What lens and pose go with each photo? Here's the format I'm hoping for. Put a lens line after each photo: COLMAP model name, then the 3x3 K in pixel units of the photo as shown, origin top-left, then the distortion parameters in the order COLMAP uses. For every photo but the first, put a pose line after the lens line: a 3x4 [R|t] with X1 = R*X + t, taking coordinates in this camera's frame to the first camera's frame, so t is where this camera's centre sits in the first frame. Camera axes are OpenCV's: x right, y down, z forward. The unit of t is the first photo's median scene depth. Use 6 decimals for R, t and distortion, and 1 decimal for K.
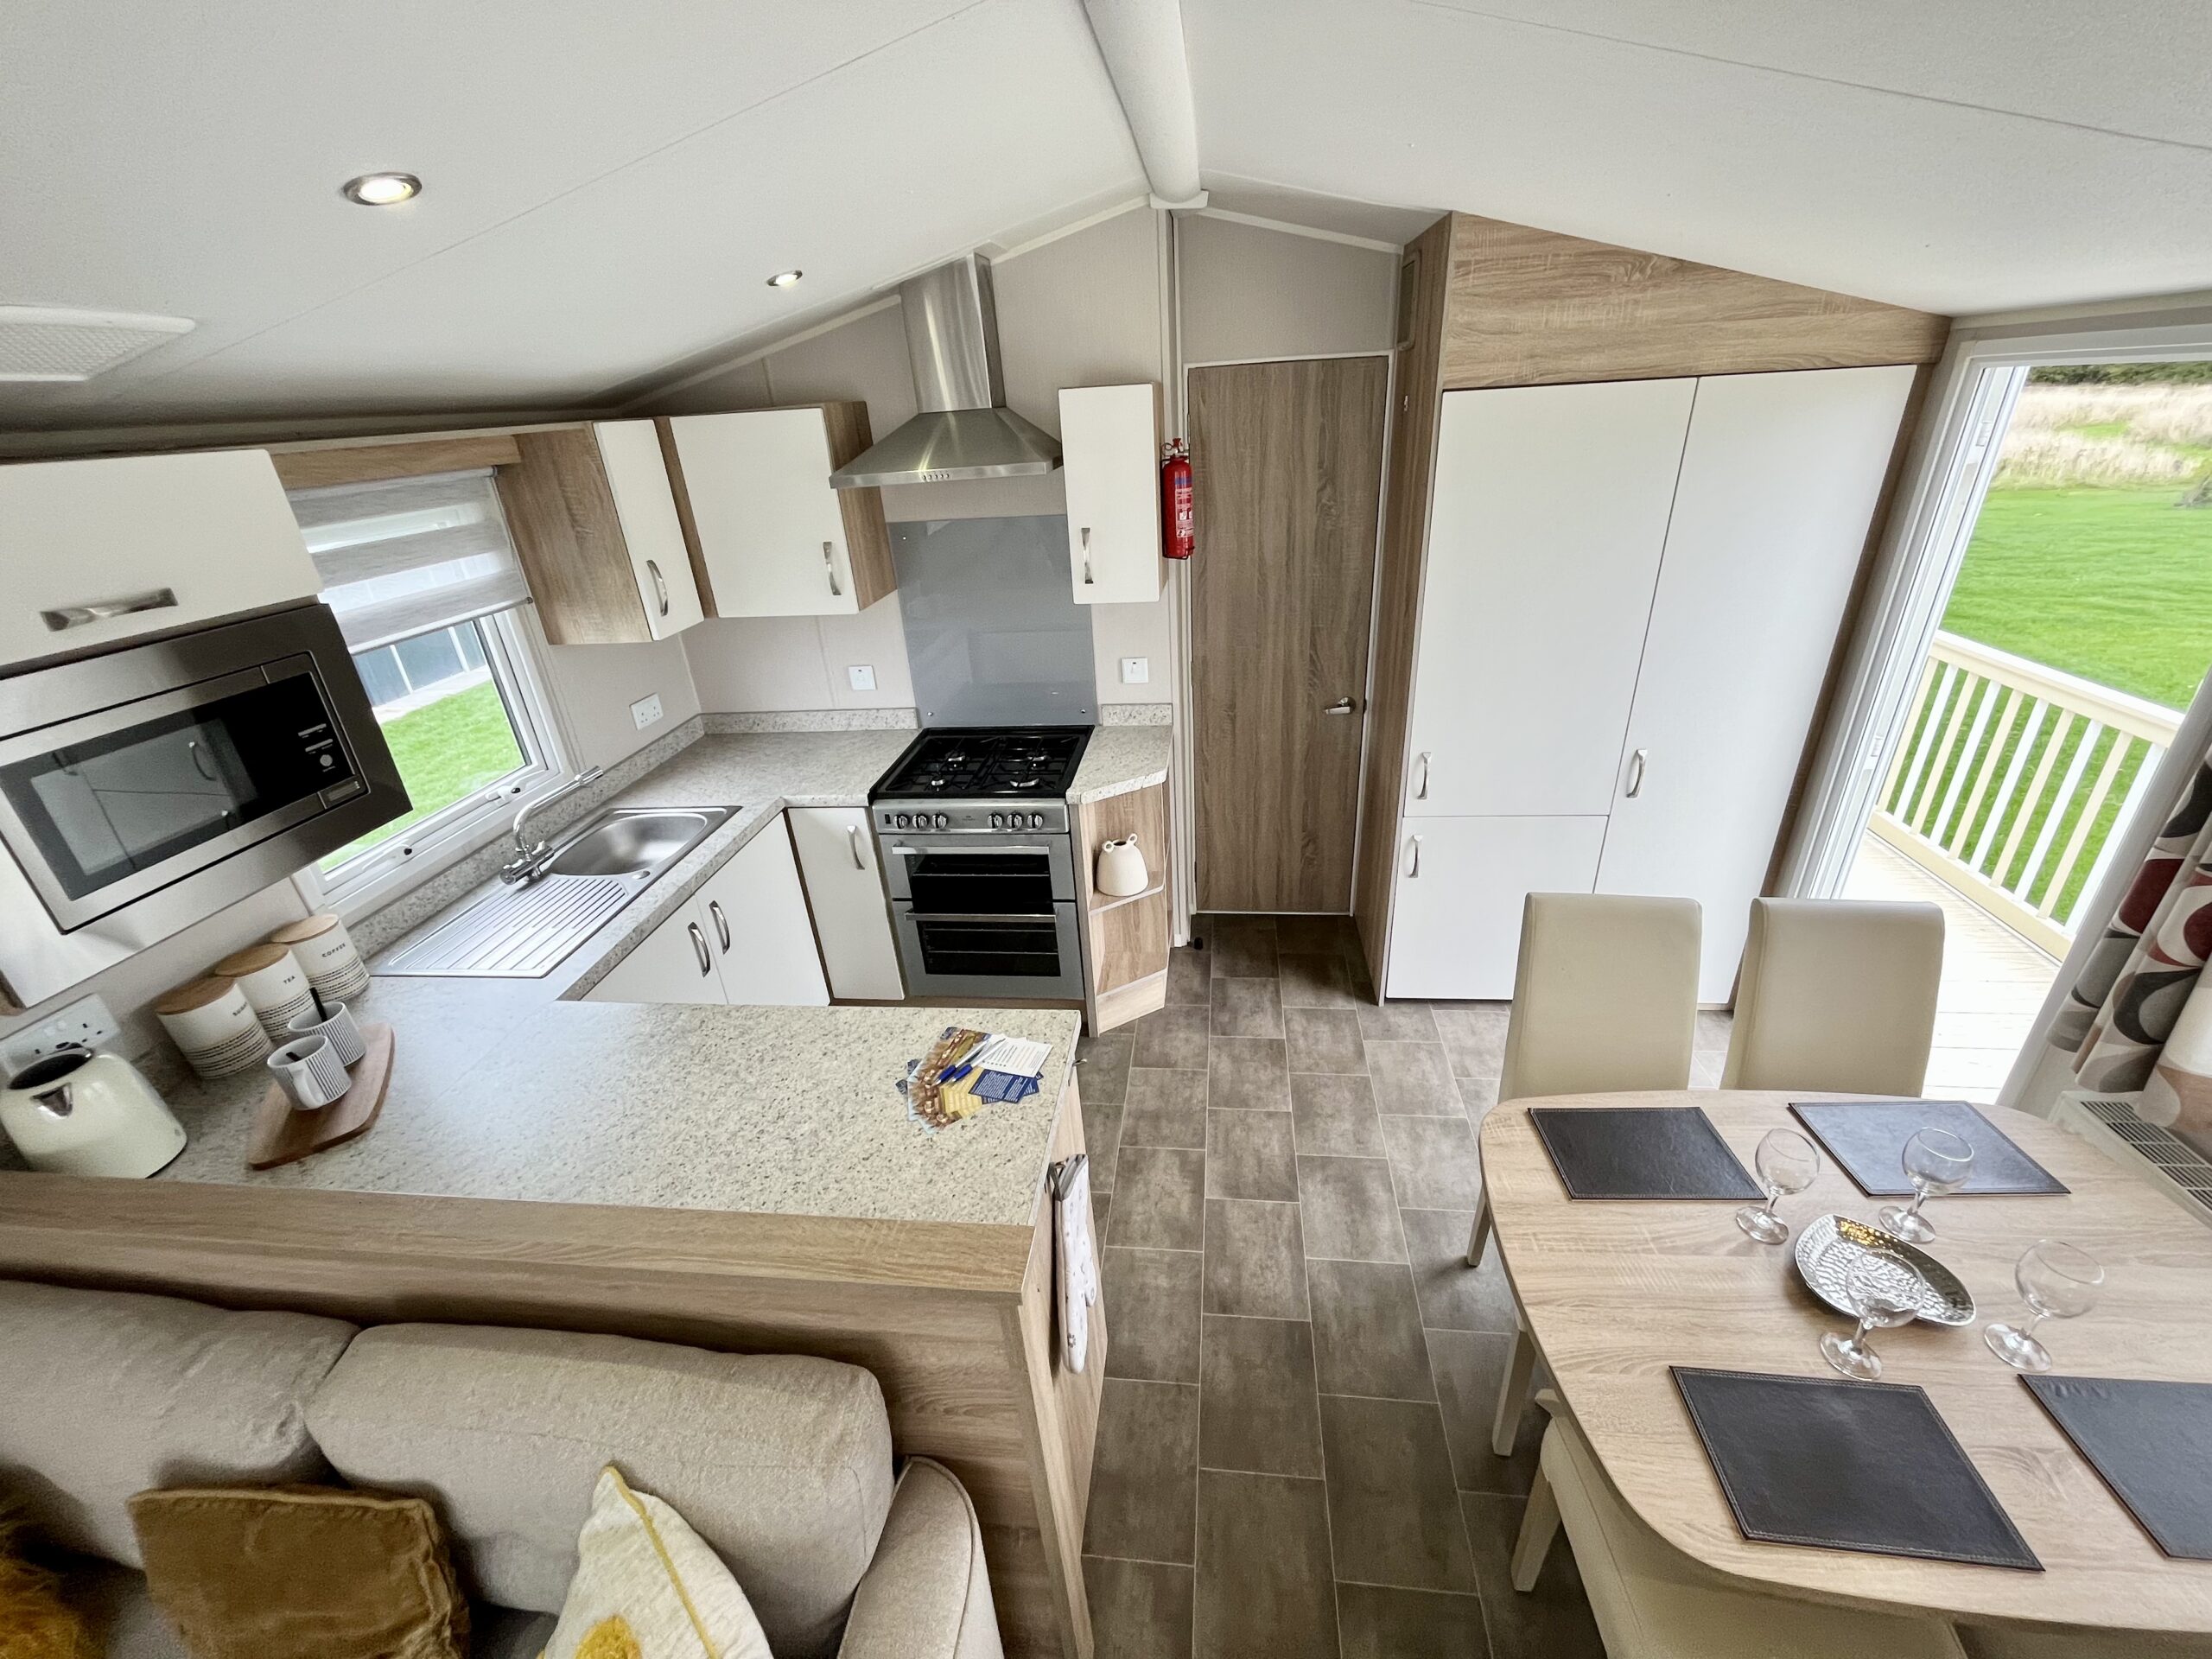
lens RADIAL K [[890.6, 0, 1110.4], [0, 890.6, 829.8], [0, 0, 1]] dist [-0.001723, -0.000666]
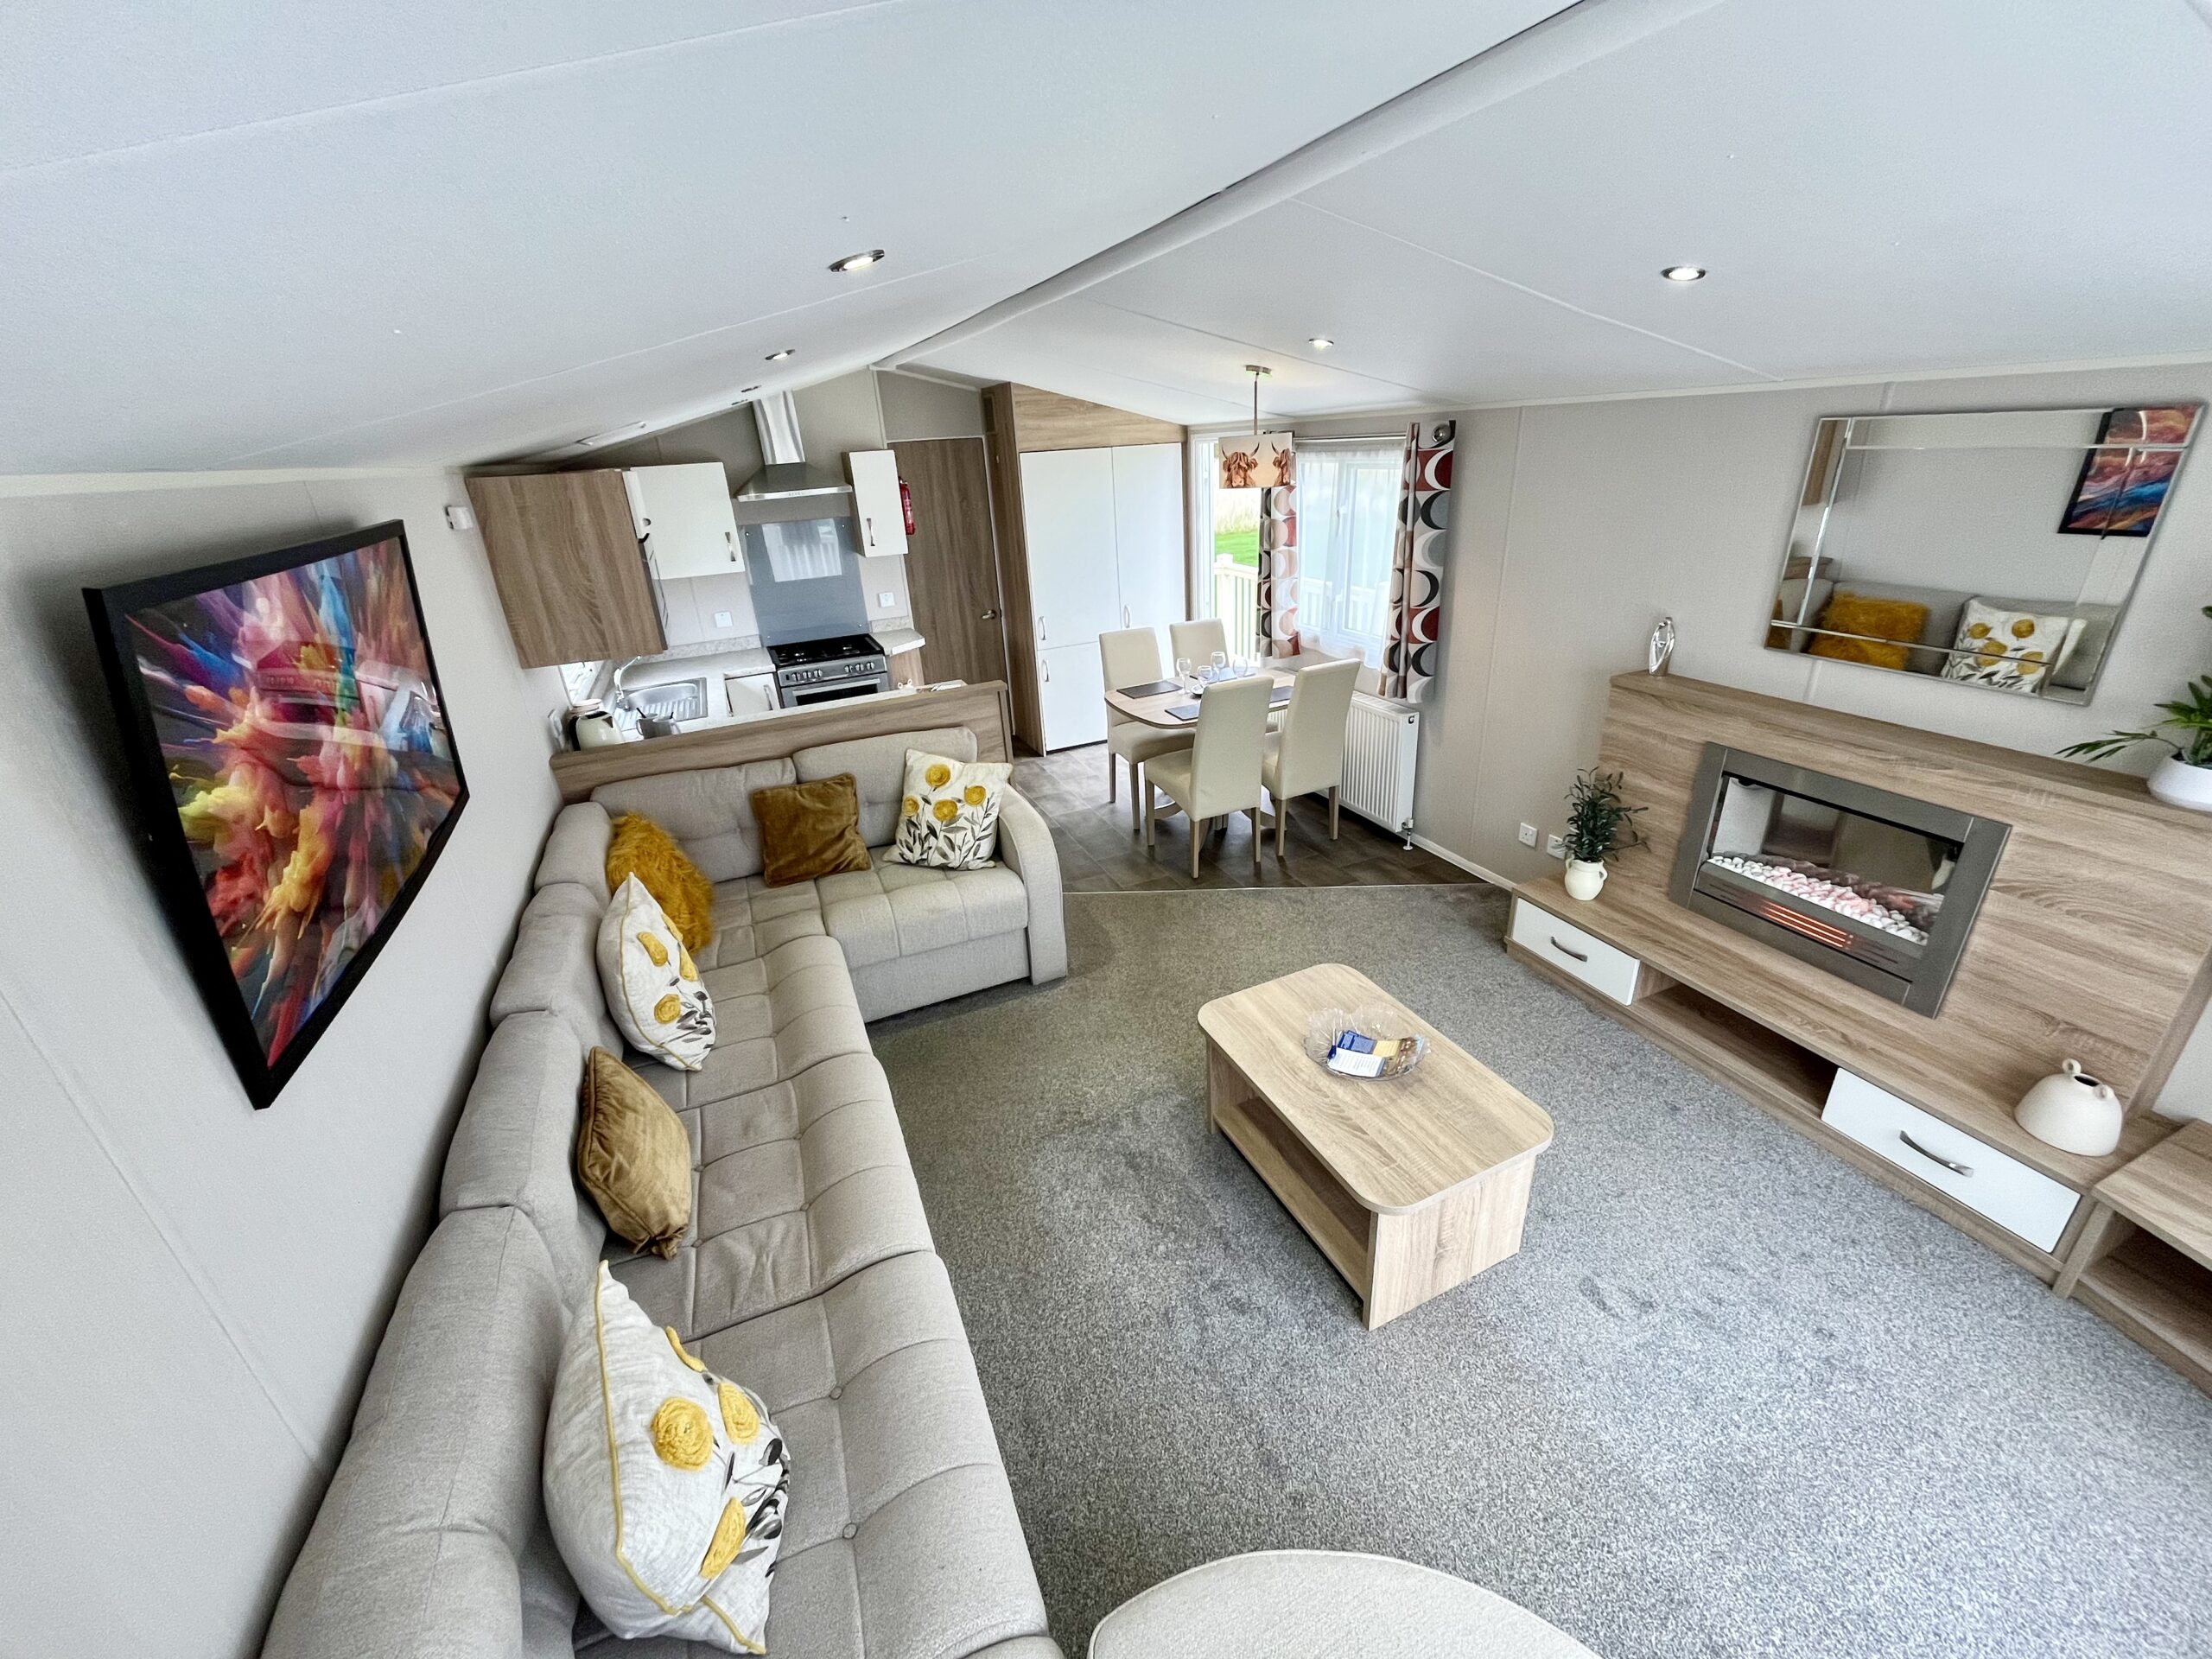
lens RADIAL K [[890.6, 0, 1109.9], [0, 890.6, 827.2], [0, 0, 1]] dist [-0.001723, -0.000666]
pose [[0.867686, -0.193032, 0.458105, -0.637540], [0.225110, 0.974204, -0.015874, 0.522372], [-0.443223, 0.116898, 0.888757, -1.005449]]
